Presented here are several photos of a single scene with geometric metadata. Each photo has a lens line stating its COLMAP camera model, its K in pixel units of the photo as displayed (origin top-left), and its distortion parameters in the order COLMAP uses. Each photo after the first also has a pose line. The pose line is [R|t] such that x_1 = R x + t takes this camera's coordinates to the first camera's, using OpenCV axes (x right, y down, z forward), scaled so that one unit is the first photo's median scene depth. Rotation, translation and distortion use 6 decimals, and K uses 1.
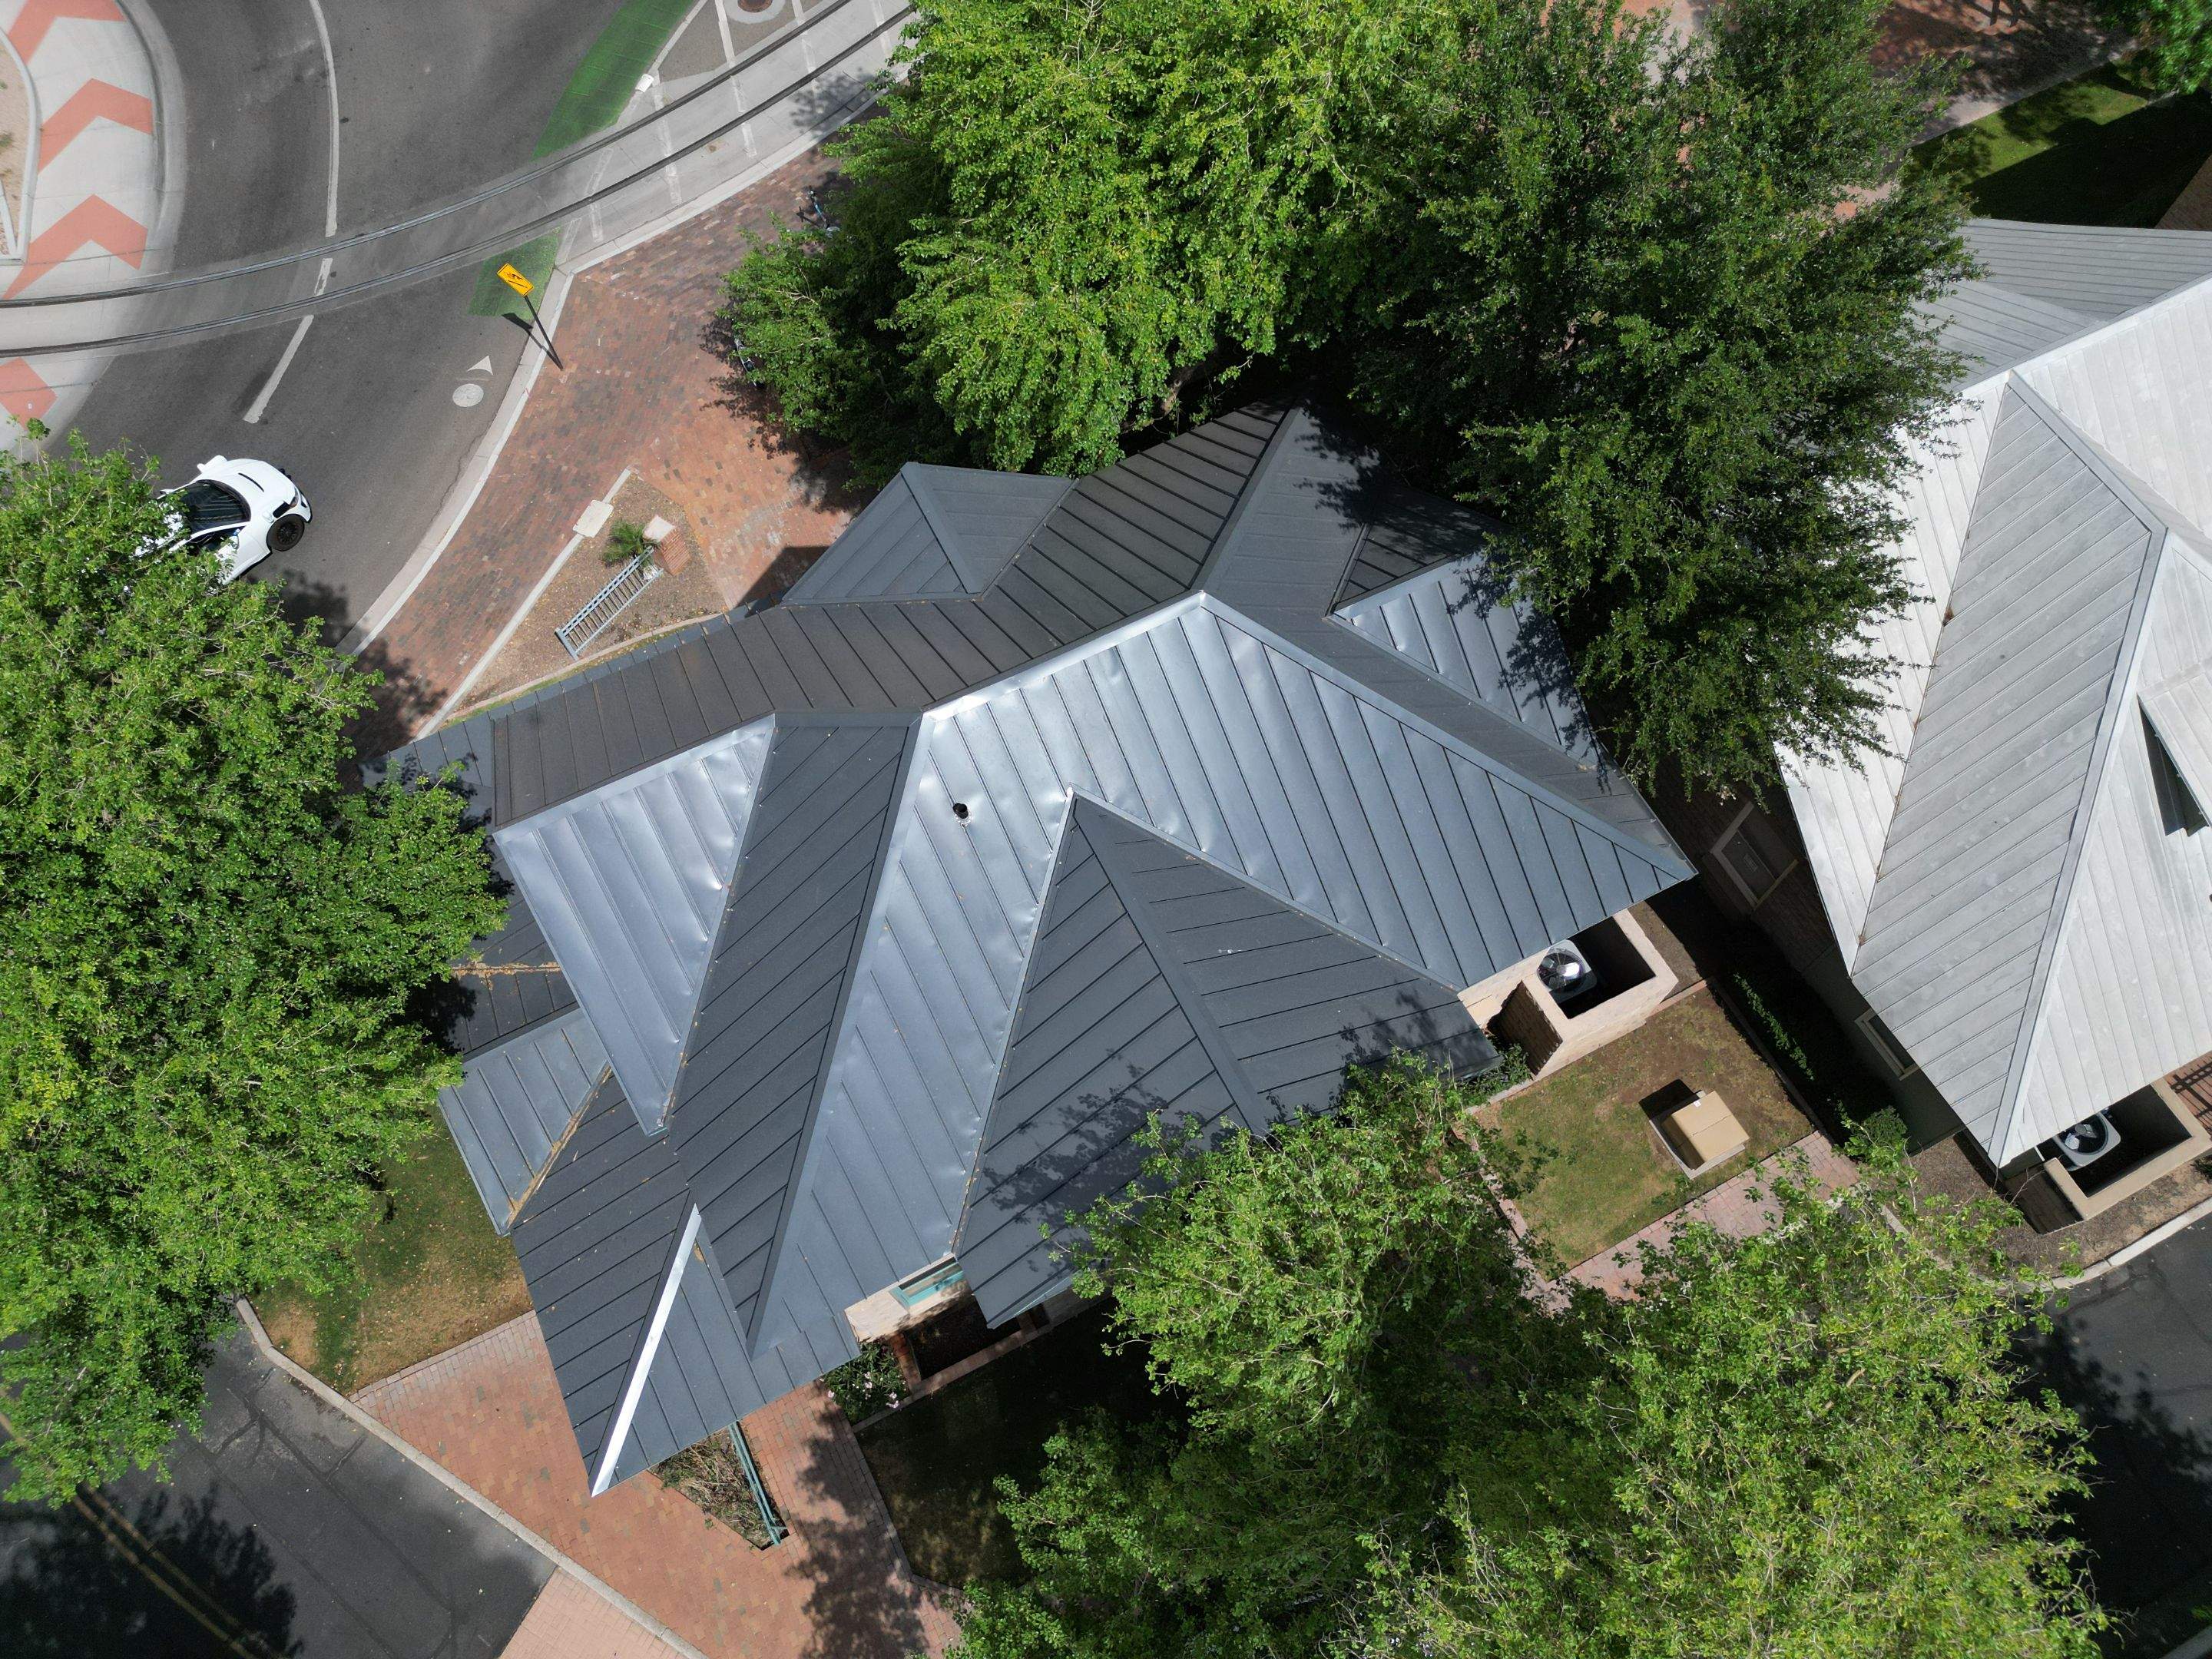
lens RADIAL K [[1648.1, 0, 1107.9], [0, 1648.1, 822.5], [0, 0, 1]] dist [0.004313, -0.007539]
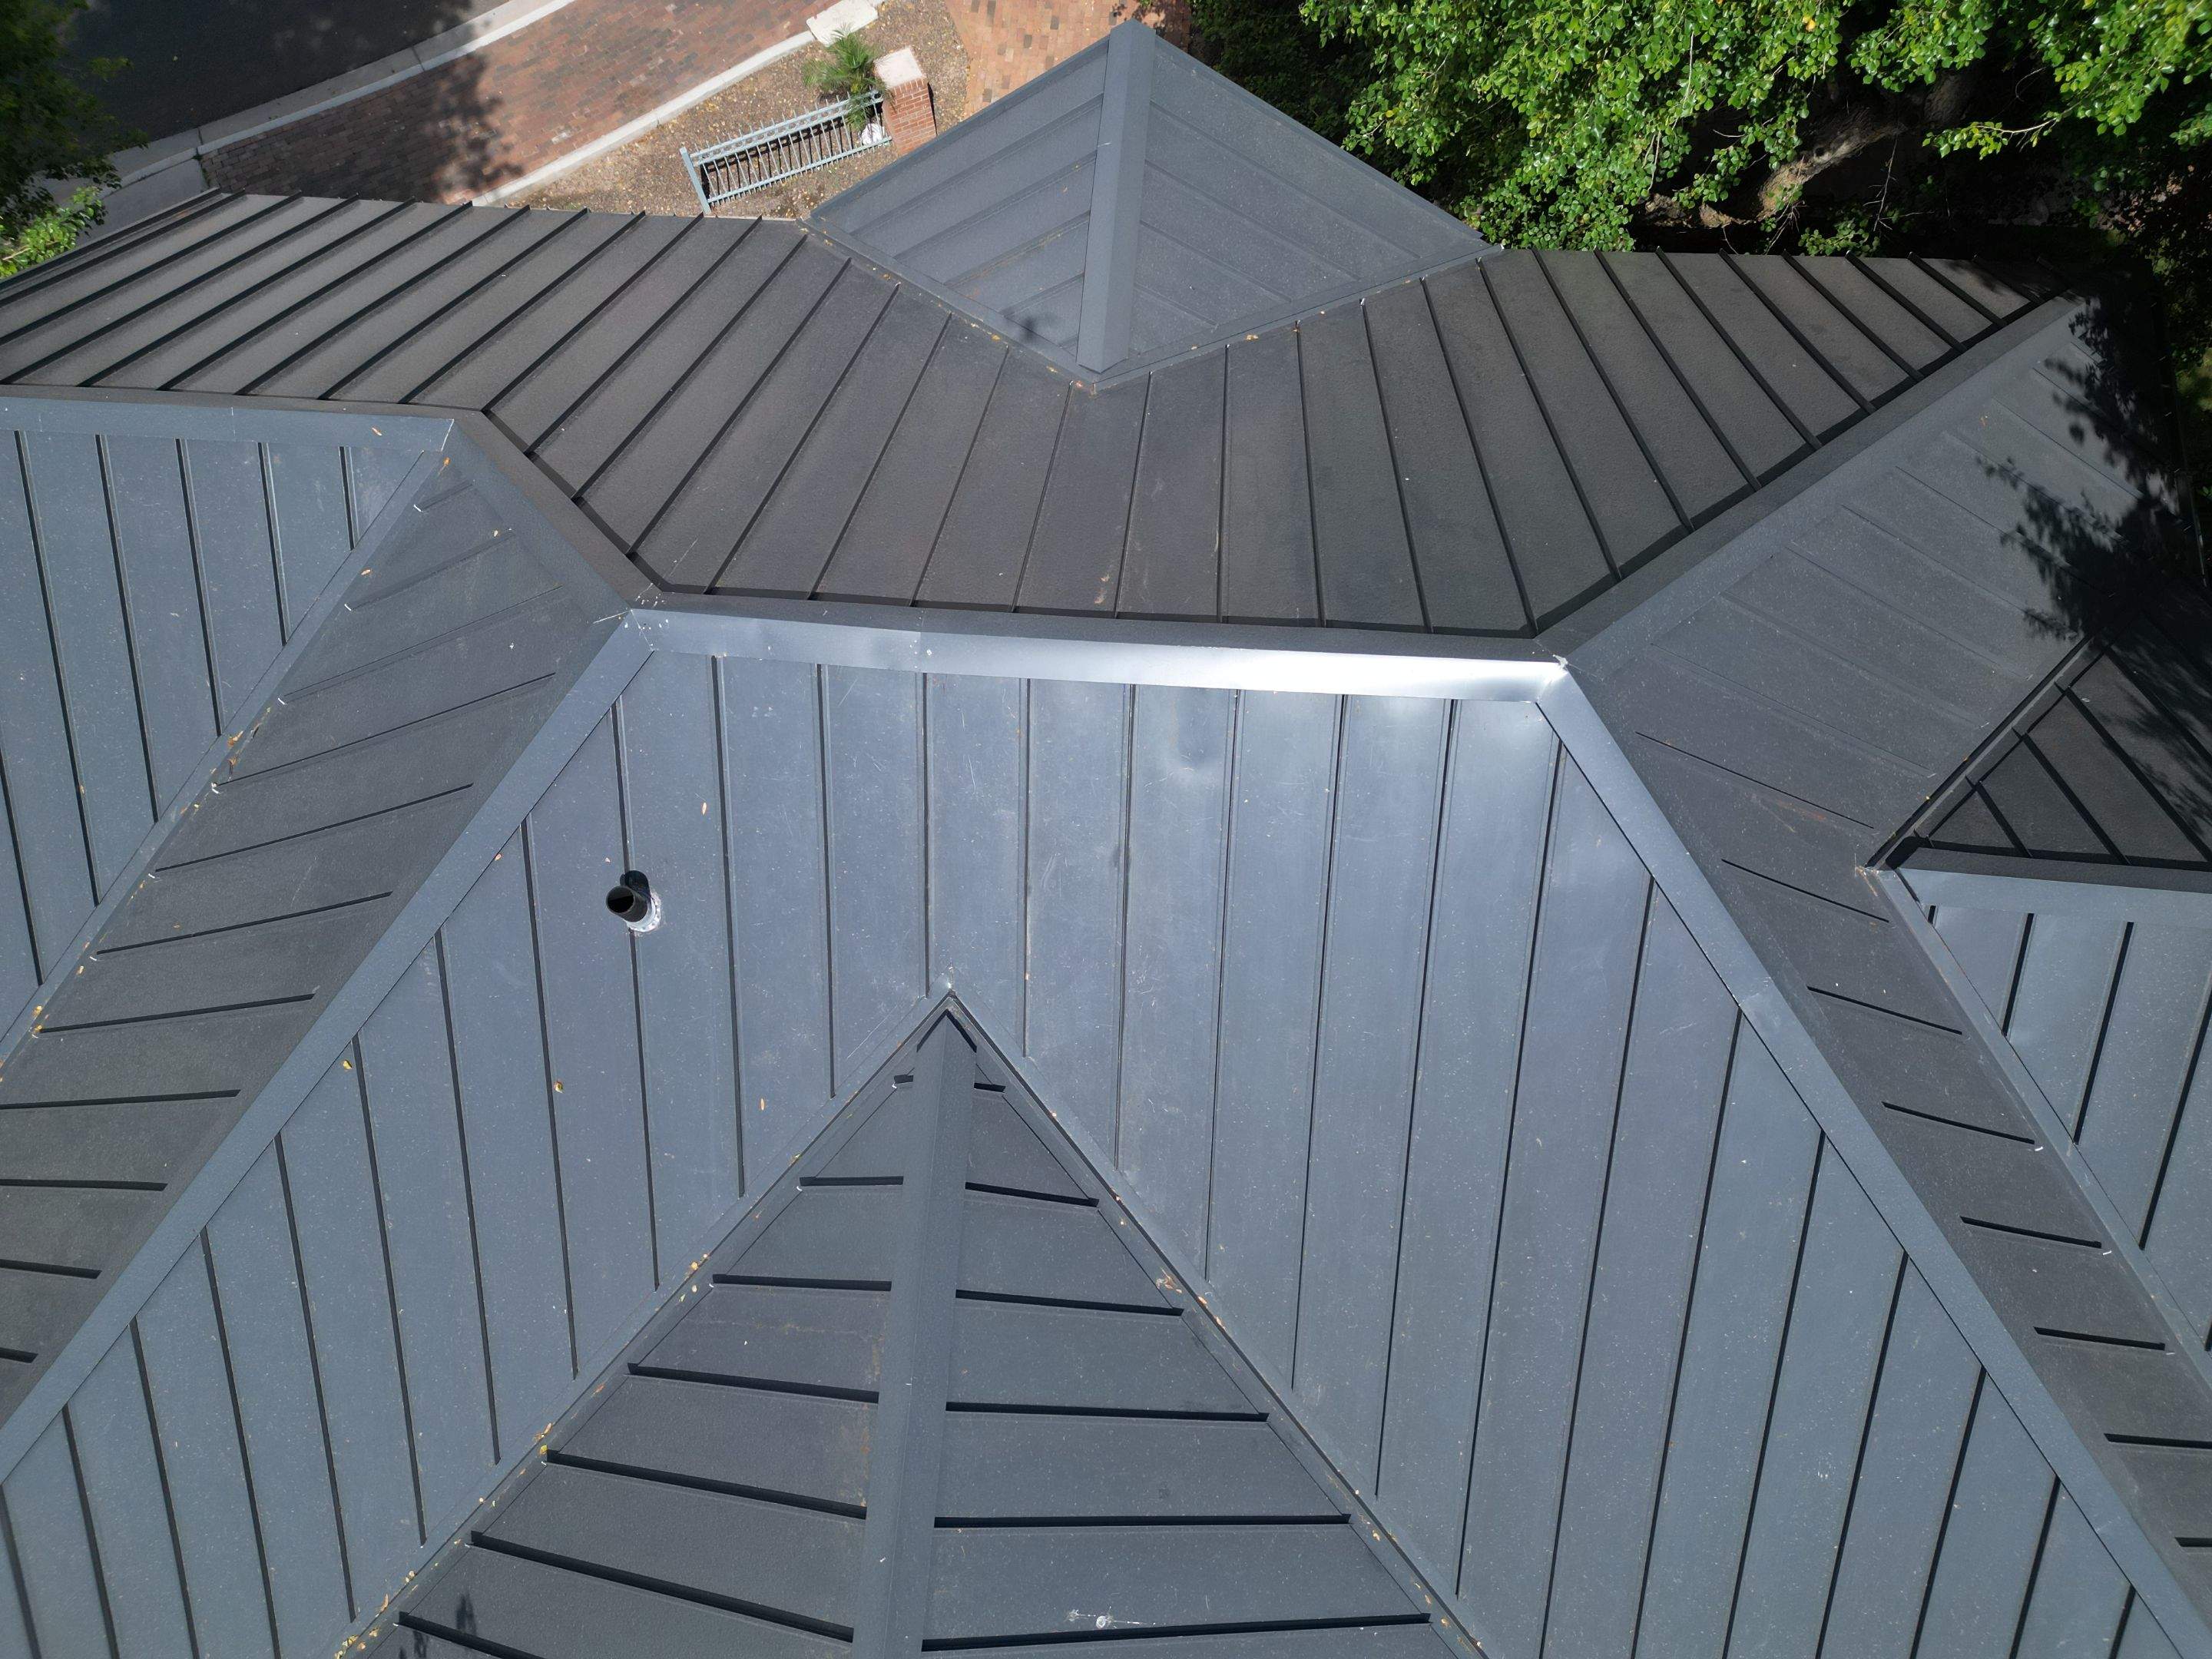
lens RADIAL K [[1648.1, 0, 1107.9], [0, 1648.1, 822.5], [0, 0, 1]] dist [0.004313, -0.007539]
pose [[0.860400, 0.483708, -0.160429, 0.040540], [-0.456416, 0.871440, 0.179659, -0.108772], [0.226707, -0.081357, 0.970559, 0.559277]]
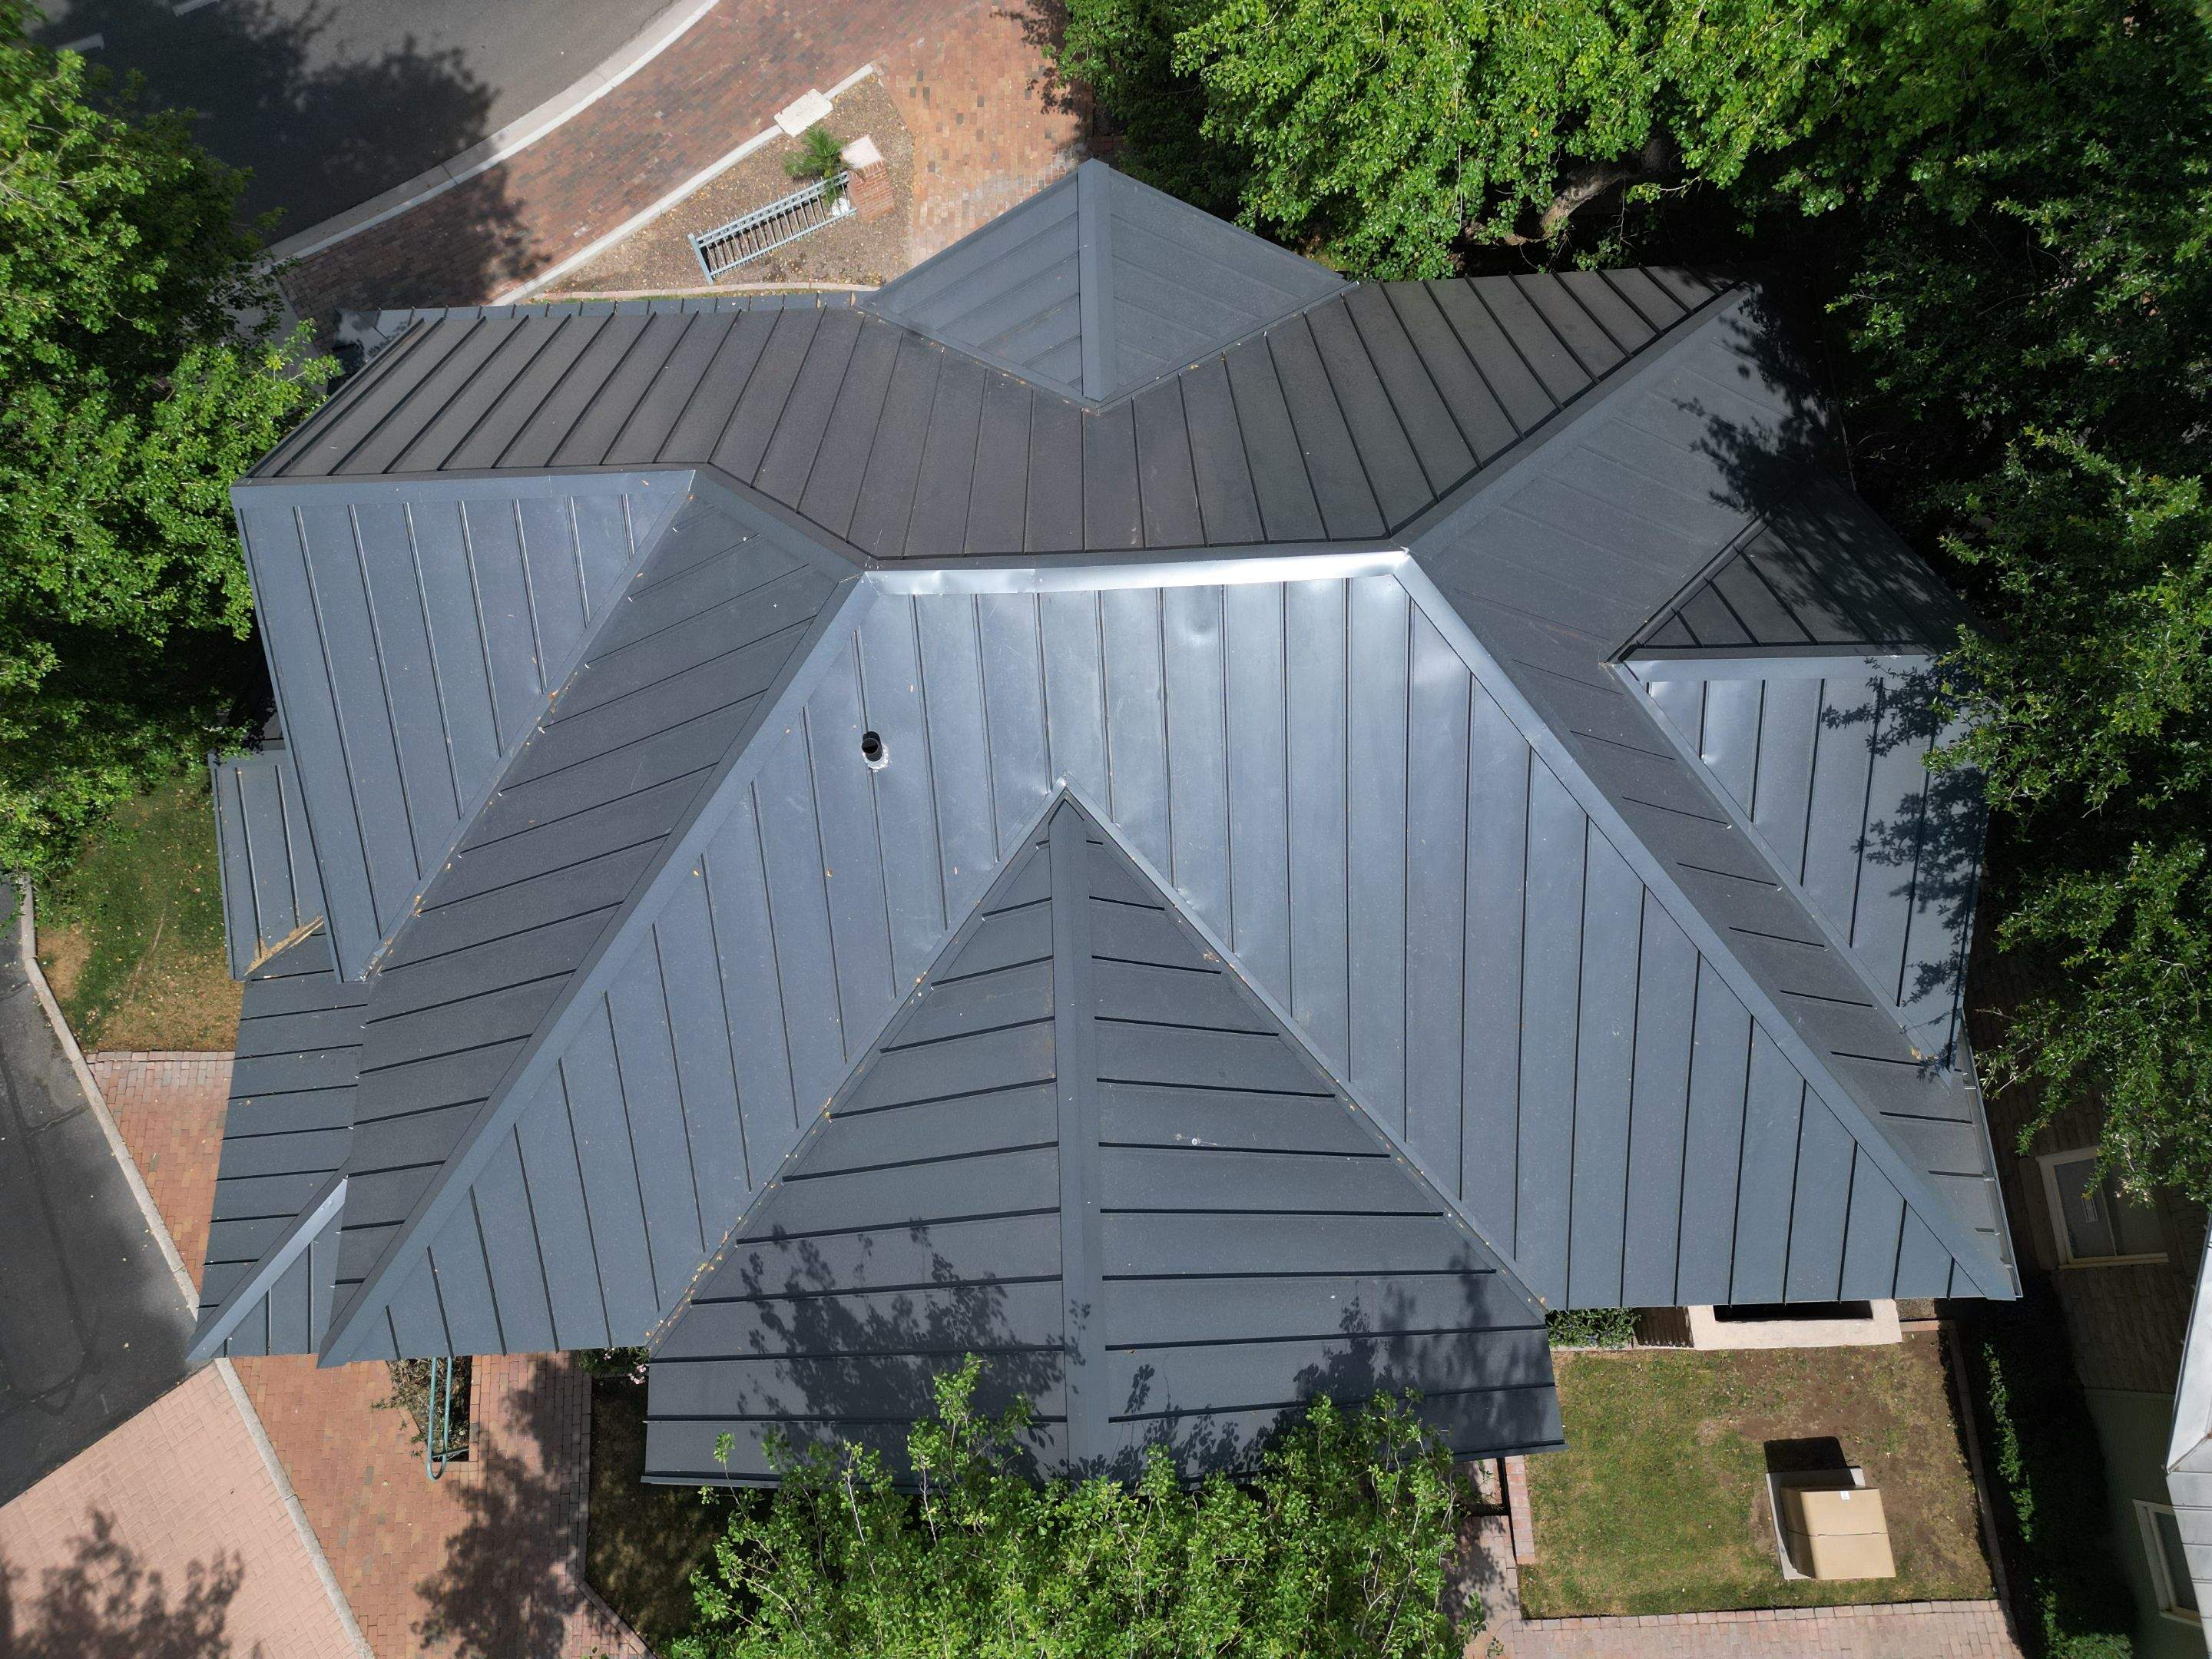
lens RADIAL K [[1599.4, 0, 1106.0], [0, 1599.4, 829.5], [0, 0, 1]] dist [0.005579, 0.000961]
pose [[0.908993, 0.398471, -0.122280, 0.057802], [-0.375127, 0.909972, 0.176720, -0.093355], [0.181689, -0.114766, 0.976636, 0.371973]]
